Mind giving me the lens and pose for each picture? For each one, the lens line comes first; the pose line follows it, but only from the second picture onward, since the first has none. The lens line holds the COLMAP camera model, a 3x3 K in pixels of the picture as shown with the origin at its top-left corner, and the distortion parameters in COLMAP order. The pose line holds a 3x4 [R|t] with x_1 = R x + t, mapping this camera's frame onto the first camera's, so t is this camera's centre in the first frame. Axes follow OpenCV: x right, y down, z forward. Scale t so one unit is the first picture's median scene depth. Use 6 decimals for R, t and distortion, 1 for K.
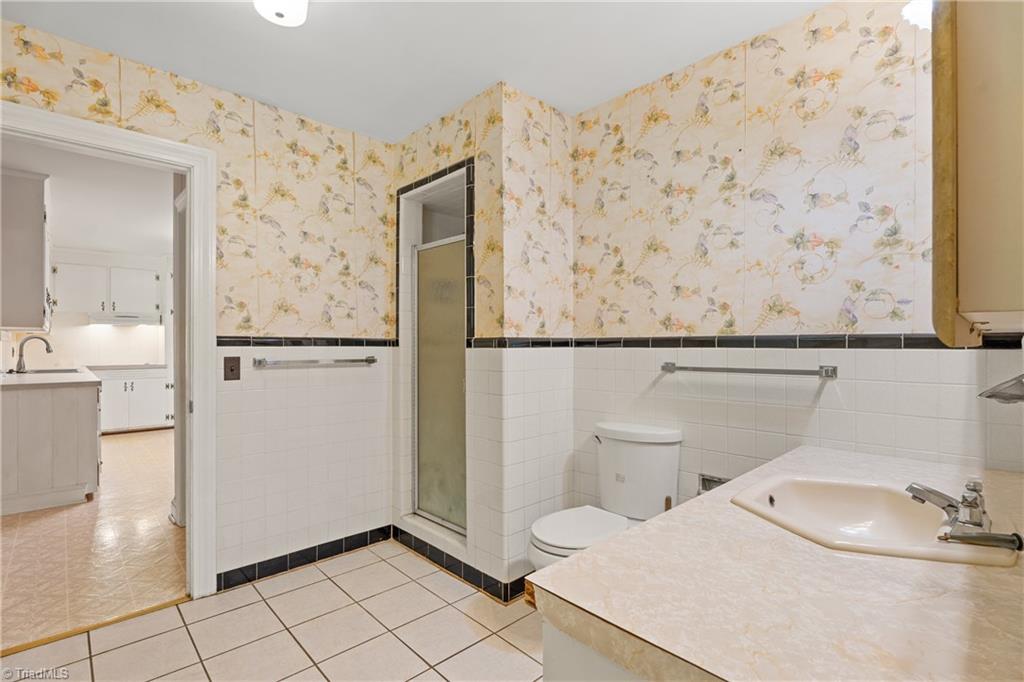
lens RADIAL K [[479.8, 0, 516.7], [0, 479.8, 340.3], [0, 0, 1]] dist [-0.006024, -0.001433]
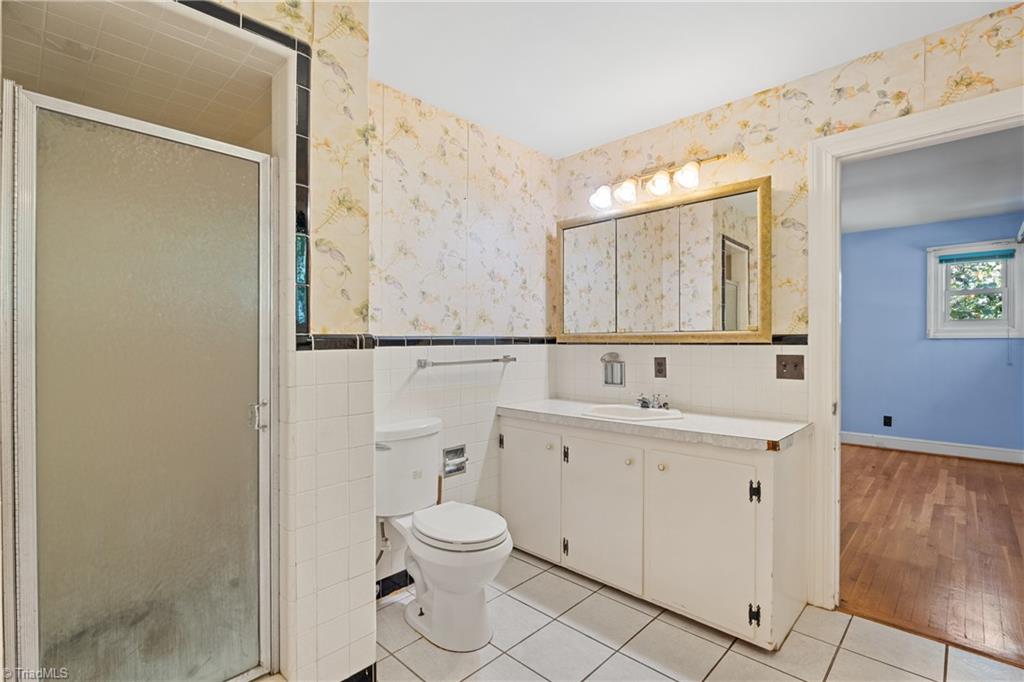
lens RADIAL K [[479.8, 0, 508.6], [0, 479.8, 343.7], [0, 0, 1]] dist [-0.006024, -0.001433]
pose [[-0.039279, -0.005074, 0.999215, -0.793077], [-0.002123, 0.999985, 0.004994, 0.003834], [-0.999226, -0.001925, -0.039289, 0.829679]]
